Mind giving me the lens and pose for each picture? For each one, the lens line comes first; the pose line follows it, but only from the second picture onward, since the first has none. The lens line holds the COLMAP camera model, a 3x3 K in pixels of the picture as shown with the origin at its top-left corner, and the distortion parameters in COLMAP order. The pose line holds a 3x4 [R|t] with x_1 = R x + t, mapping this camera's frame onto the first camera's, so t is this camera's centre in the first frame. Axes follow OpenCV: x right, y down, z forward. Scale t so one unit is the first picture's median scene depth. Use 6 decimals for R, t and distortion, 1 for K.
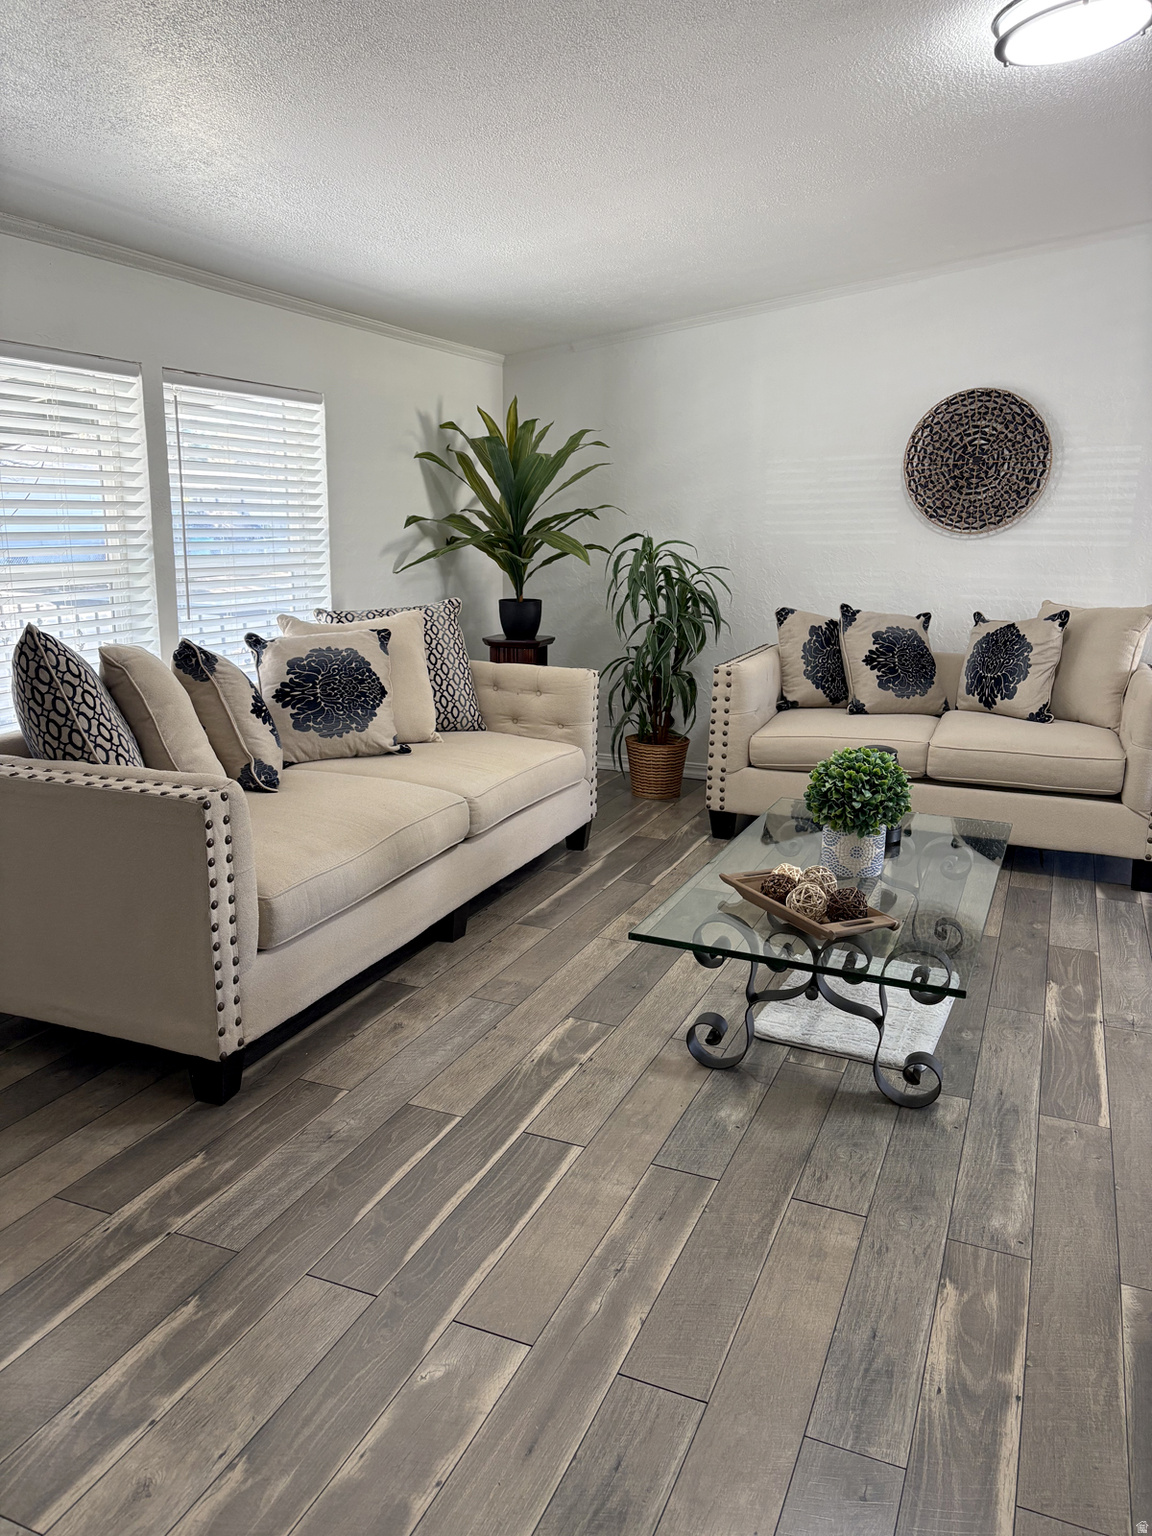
lens RADIAL K [[1150.6, 0, 567.5], [0, 1150.6, 759.5], [0, 0, 1]] dist [0.019021, 0.002767]
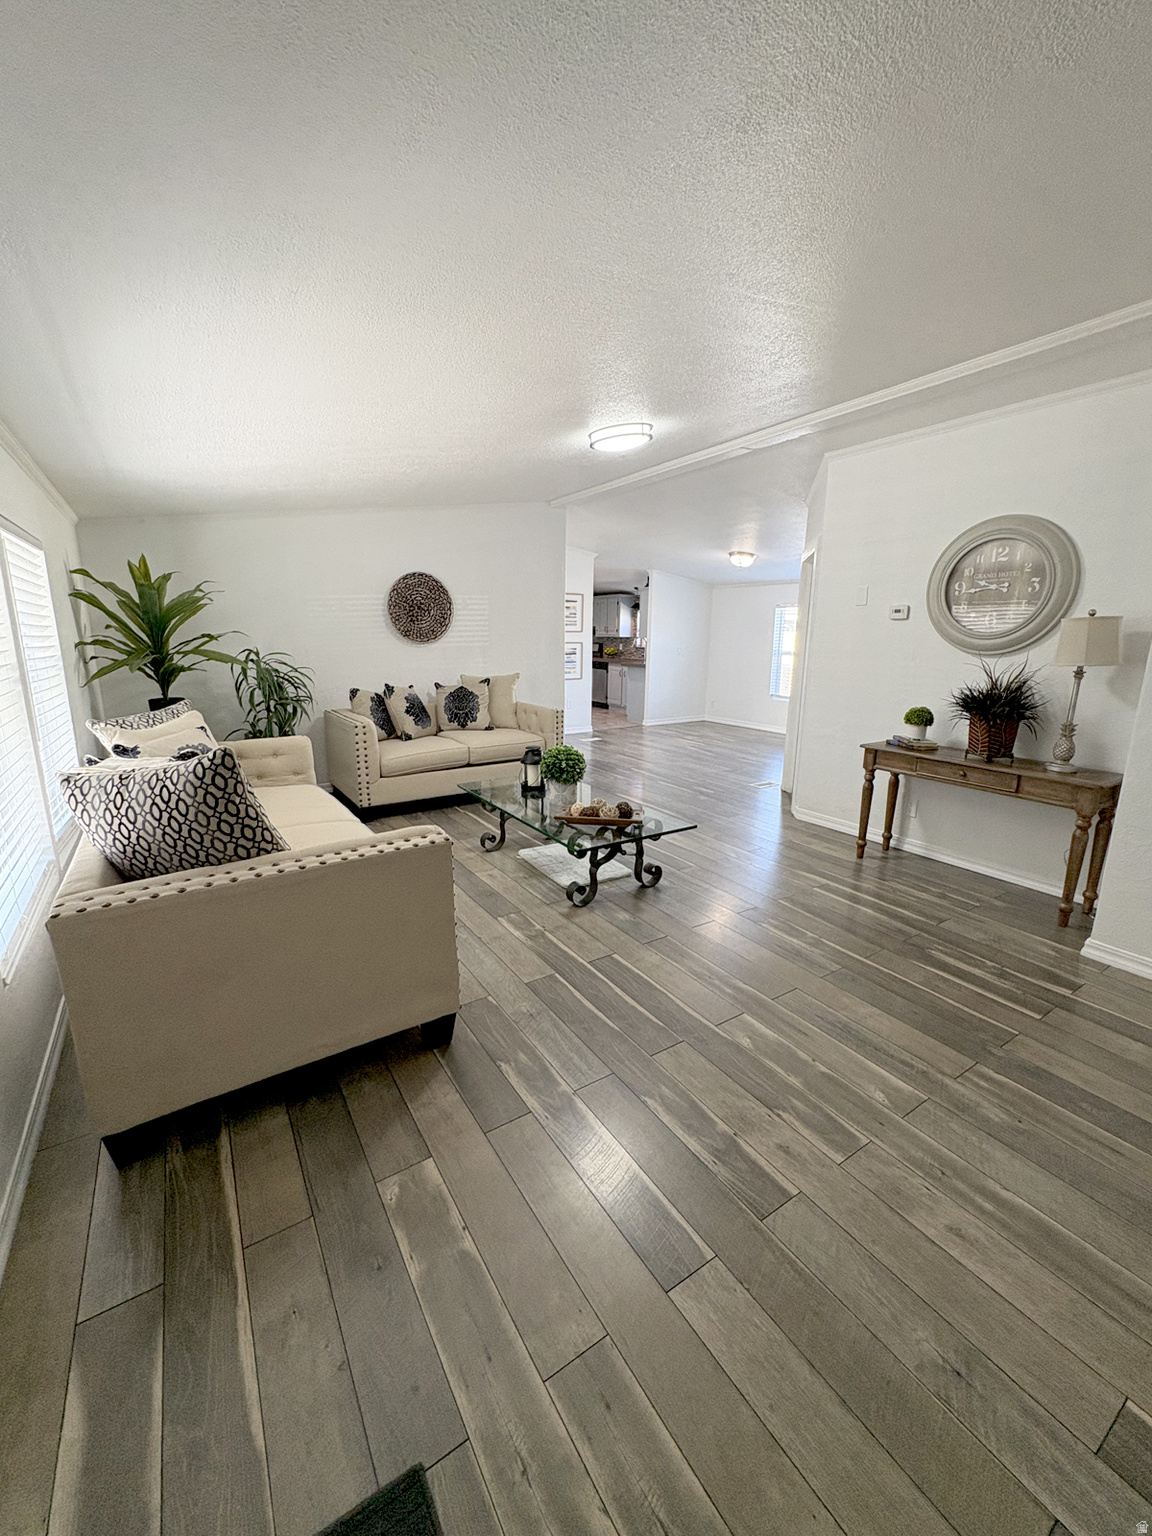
lens RADIAL K [[608.0, 0, 567.6], [0, 608.0, 759.4], [0, 0, 1]] dist [0.000349, -0.000806]
pose [[0.567162, -0.177473, 0.804258, -0.457482], [0.176353, 0.980028, 0.091896, -0.060615], [-0.804504, 0.089713, 0.587132, 0.226234]]
